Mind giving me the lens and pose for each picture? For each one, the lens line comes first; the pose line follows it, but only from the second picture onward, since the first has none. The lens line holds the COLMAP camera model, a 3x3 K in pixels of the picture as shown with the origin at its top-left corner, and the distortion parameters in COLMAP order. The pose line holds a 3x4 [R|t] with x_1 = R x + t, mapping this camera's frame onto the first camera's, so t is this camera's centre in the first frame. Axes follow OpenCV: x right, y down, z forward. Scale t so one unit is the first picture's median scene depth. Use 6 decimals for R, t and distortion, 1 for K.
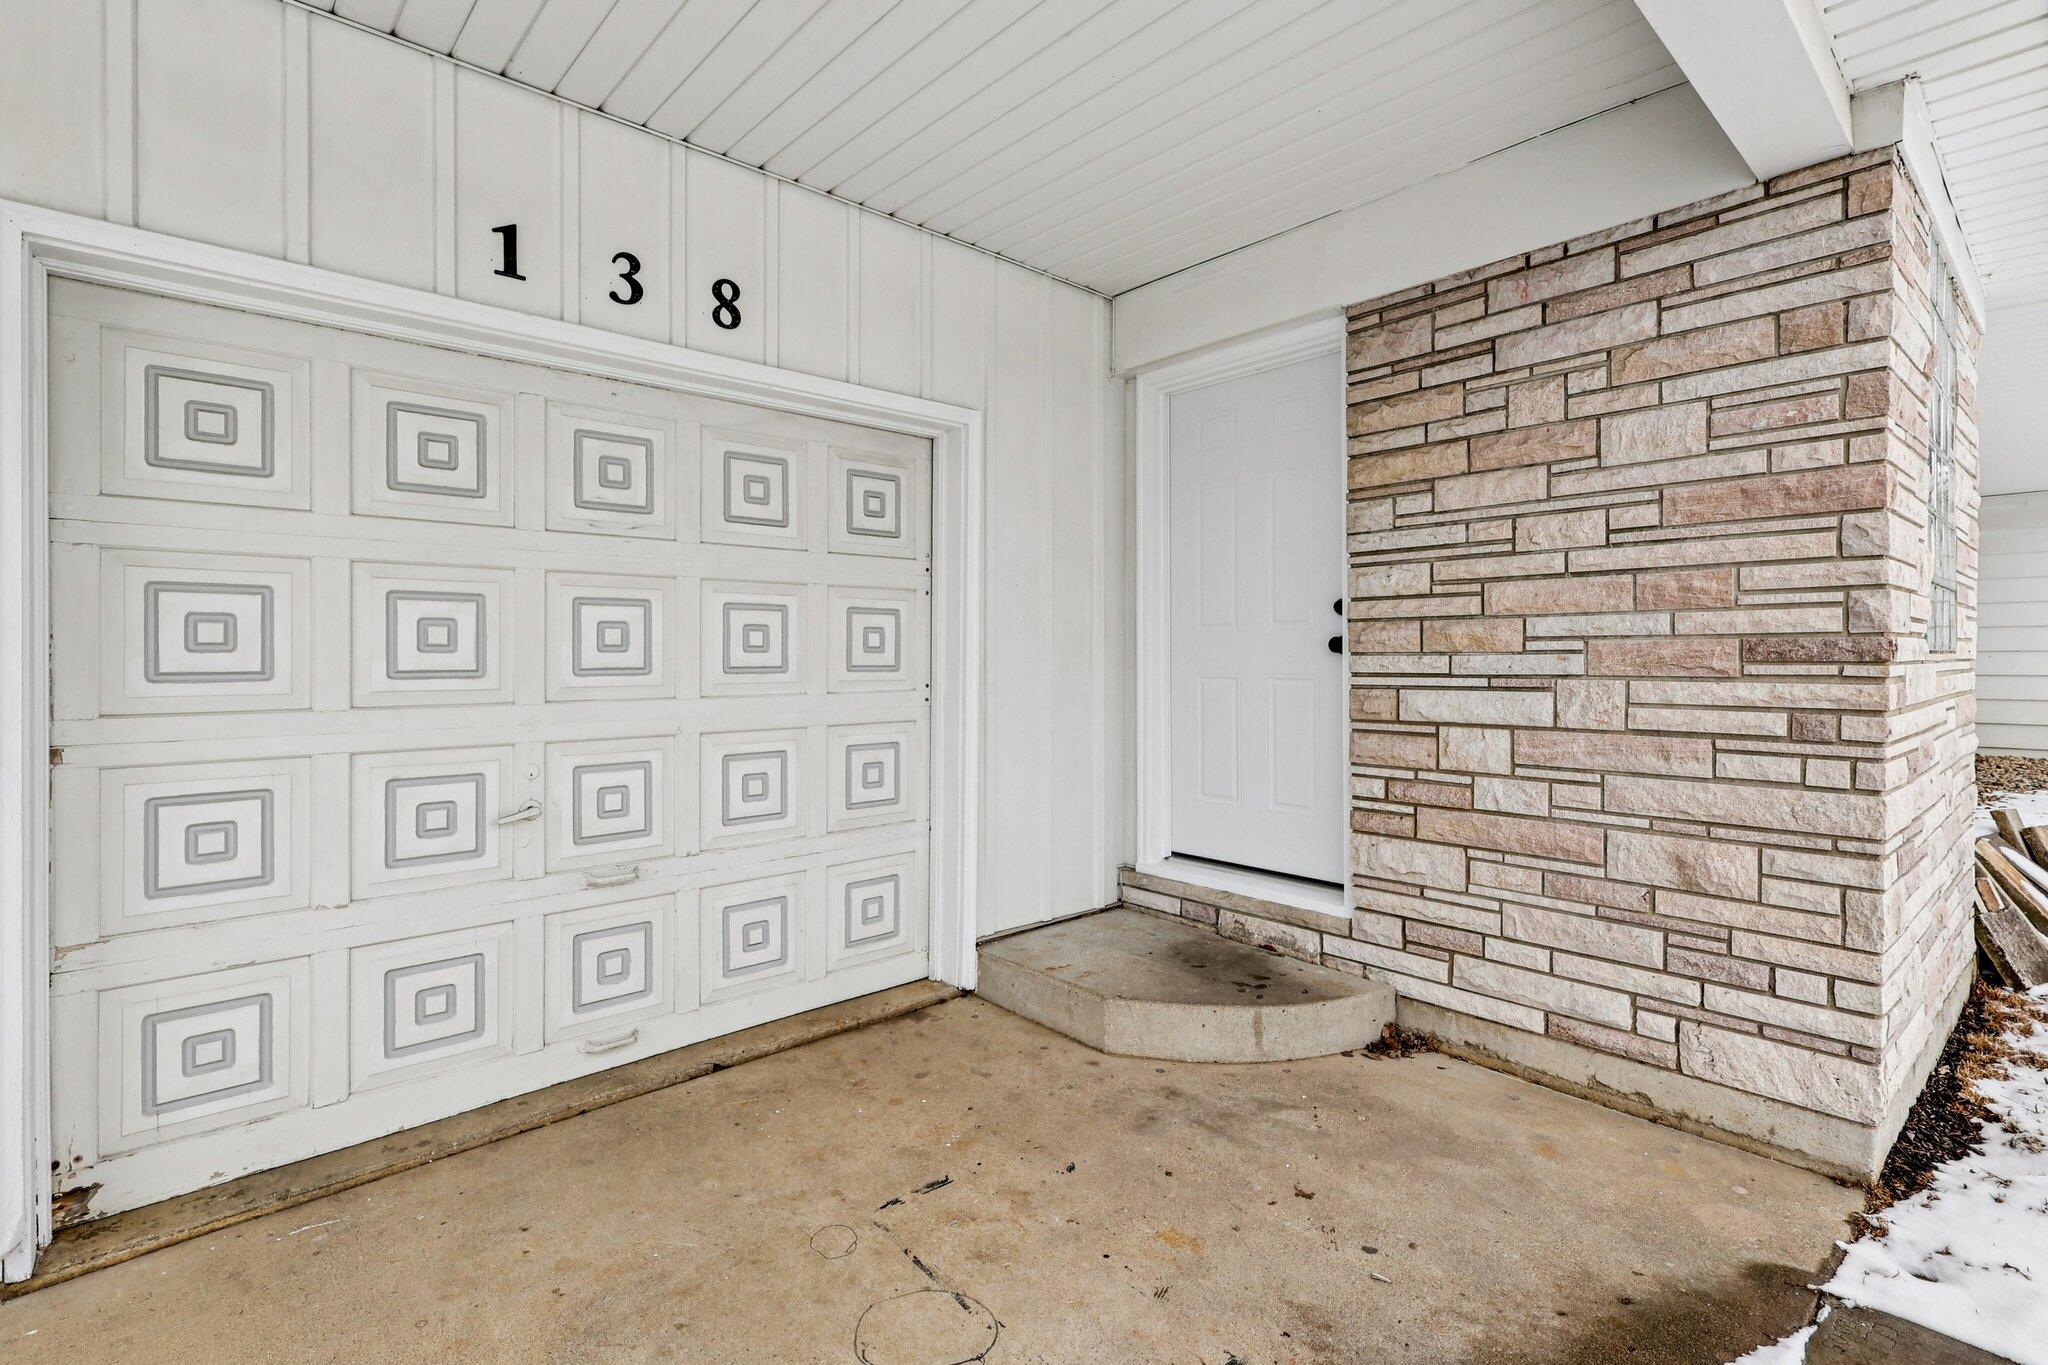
lens RADIAL K [[954.1, 0, 1009.4], [0, 954.1, 647.3], [0, 0, 1]] dist [-0.000145, 0.000165]
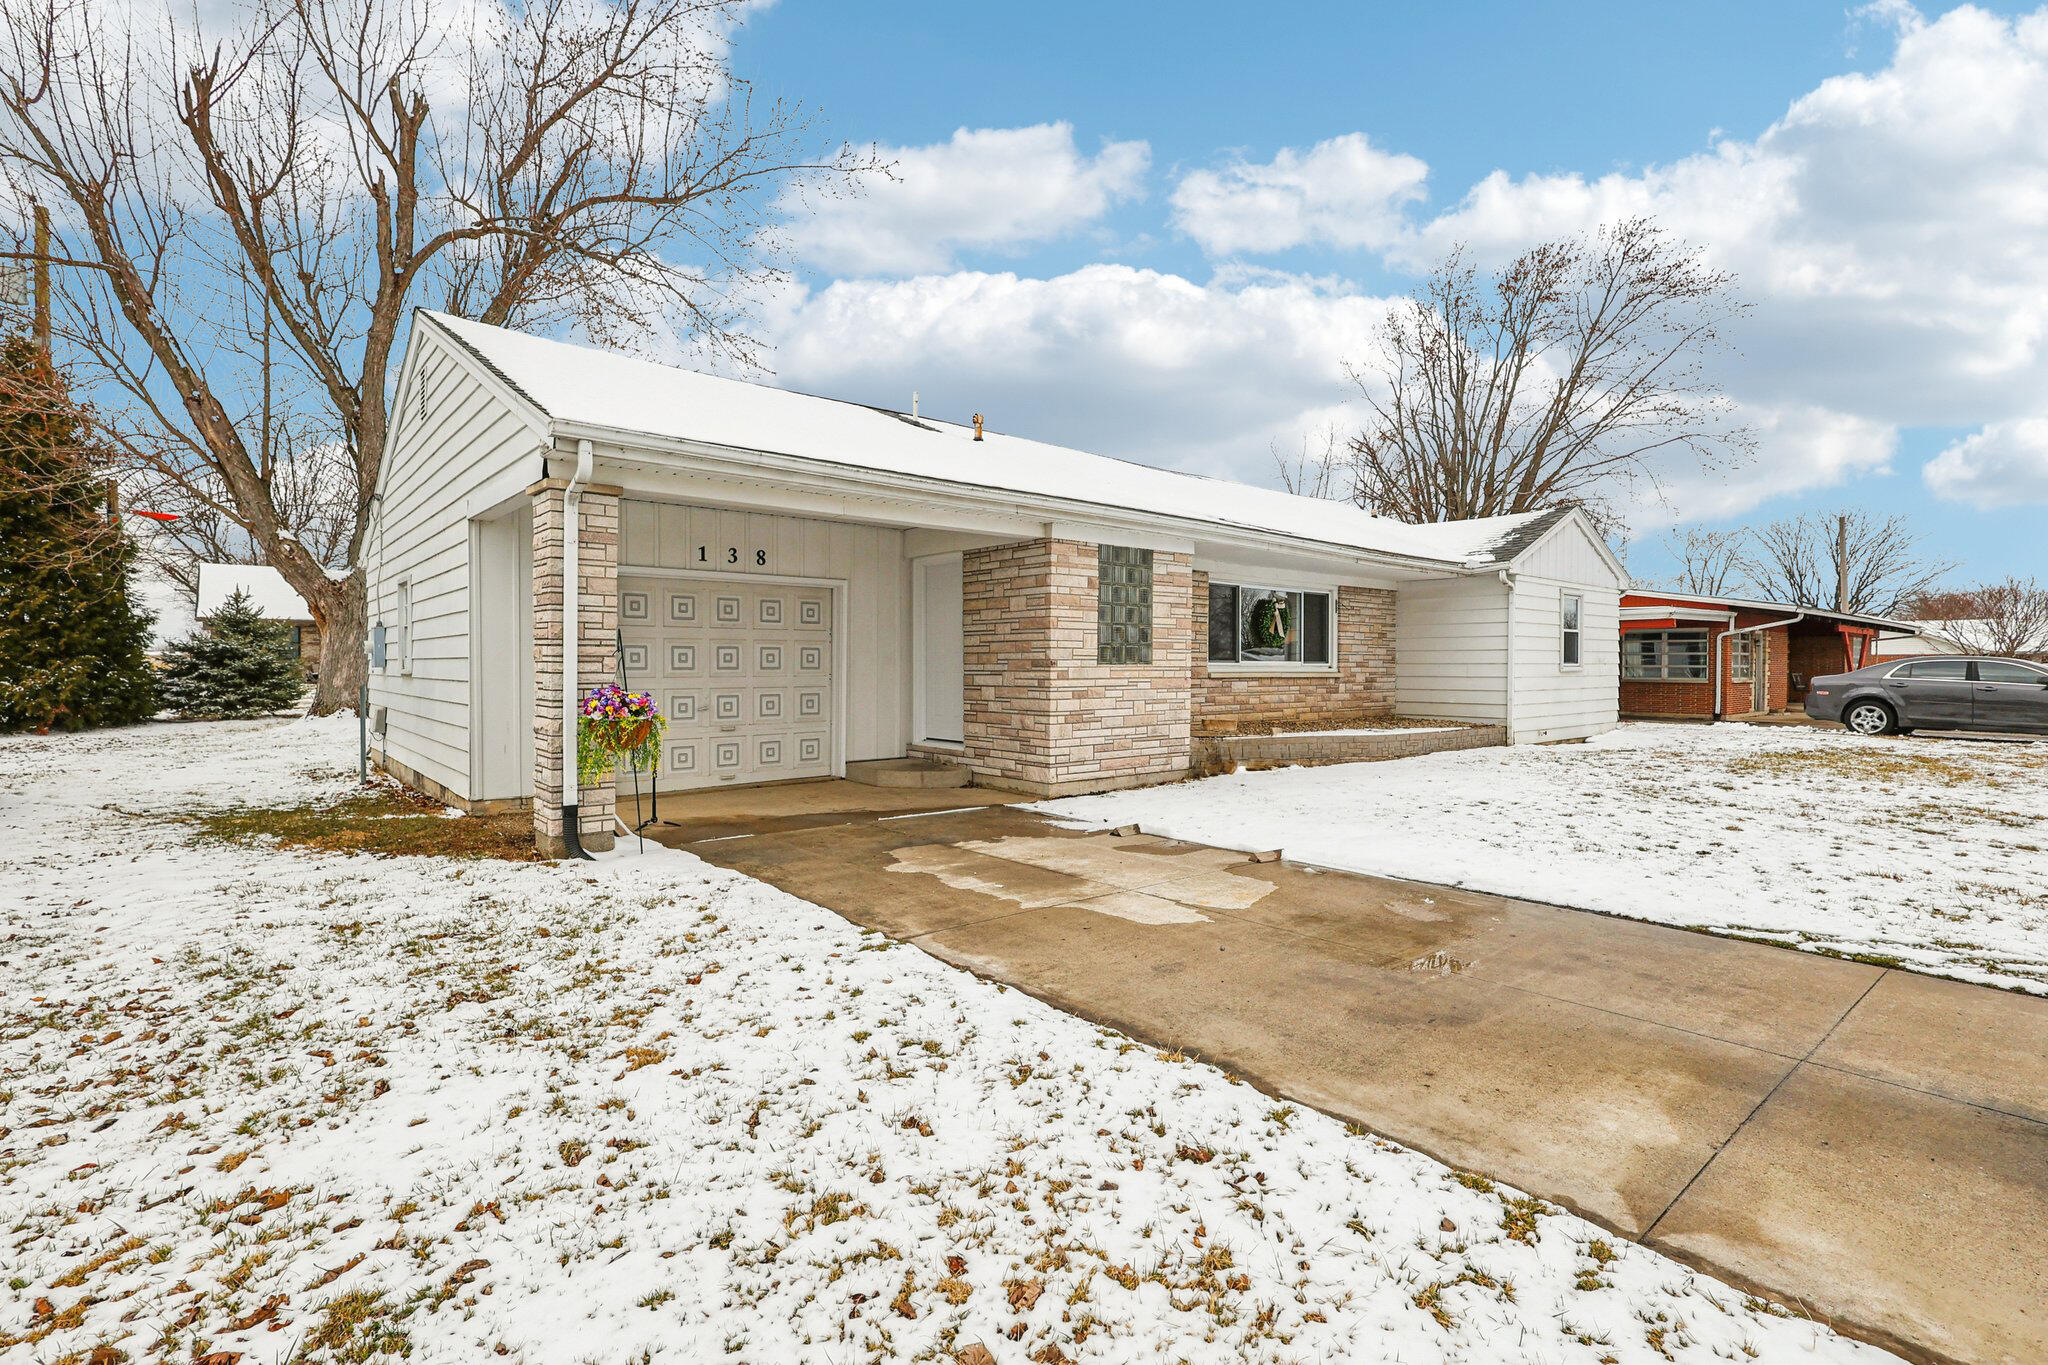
lens RADIAL K [[954.1, 0, 1016.0], [0, 954.1, 673.3], [0, 0, 1]] dist [-0.000145, 0.000165]
pose [[0.999884, 0.004471, -0.014543, 0.664094], [-0.004179, 0.999790, 0.020064, -0.029574], [0.014629, -0.020001, 0.999693, -2.401002]]
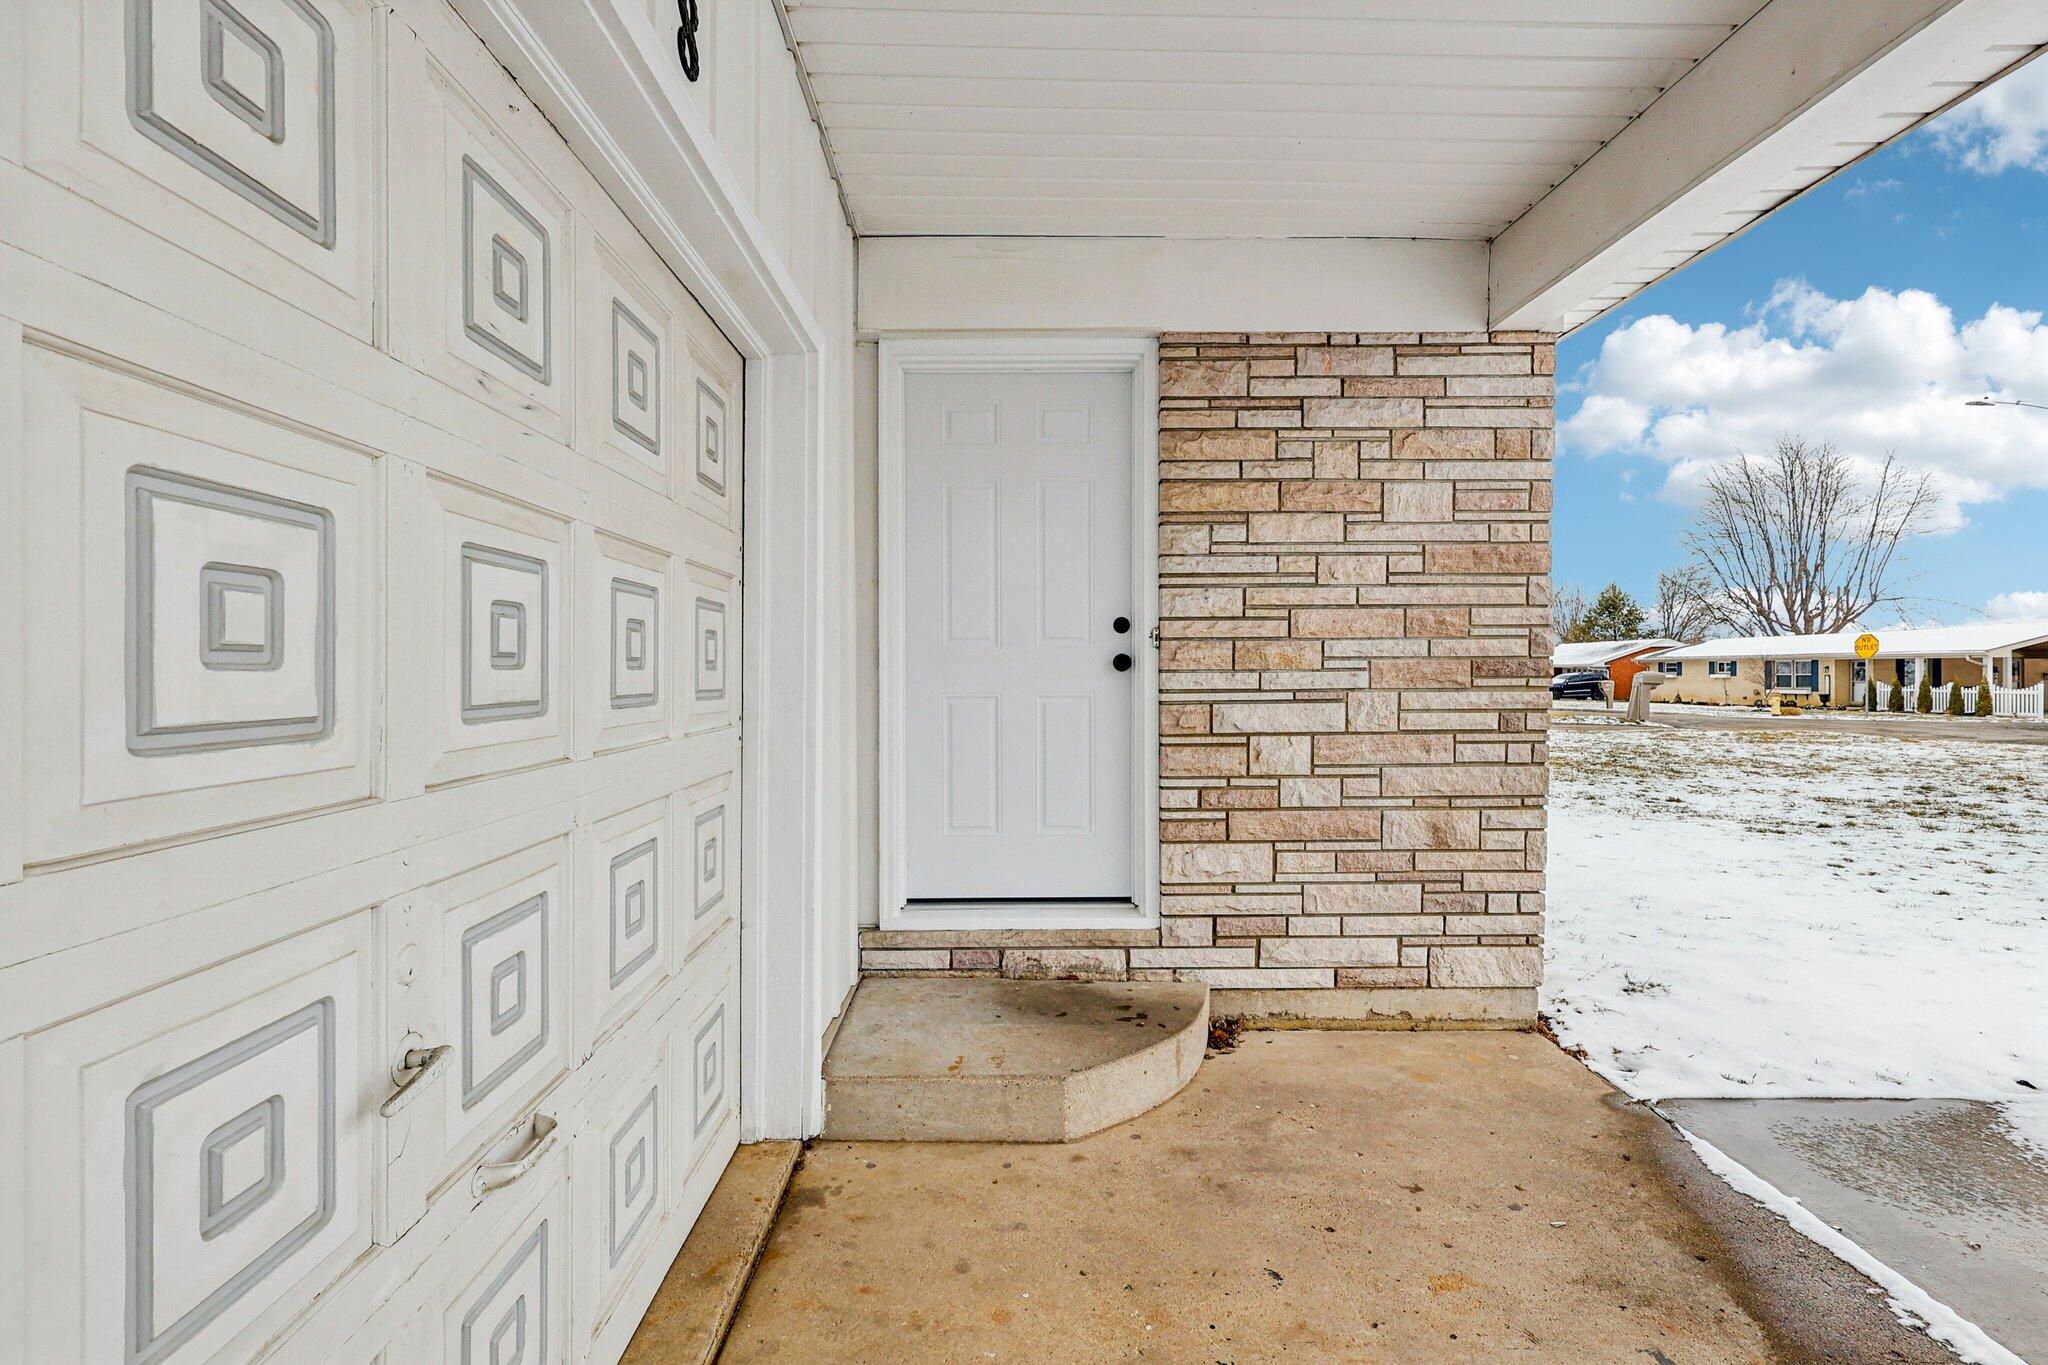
lens RADIAL K [[954.1, 0, 1013.6], [0, 954.1, 672.8], [0, 0, 1]] dist [-0.000145, 0.000165]
pose [[0.654319, -0.002058, 0.756216, -0.614538], [-0.004367, 0.999969, 0.006501, 0.003154], [-0.756206, -0.007556, 0.654290, 0.522536]]
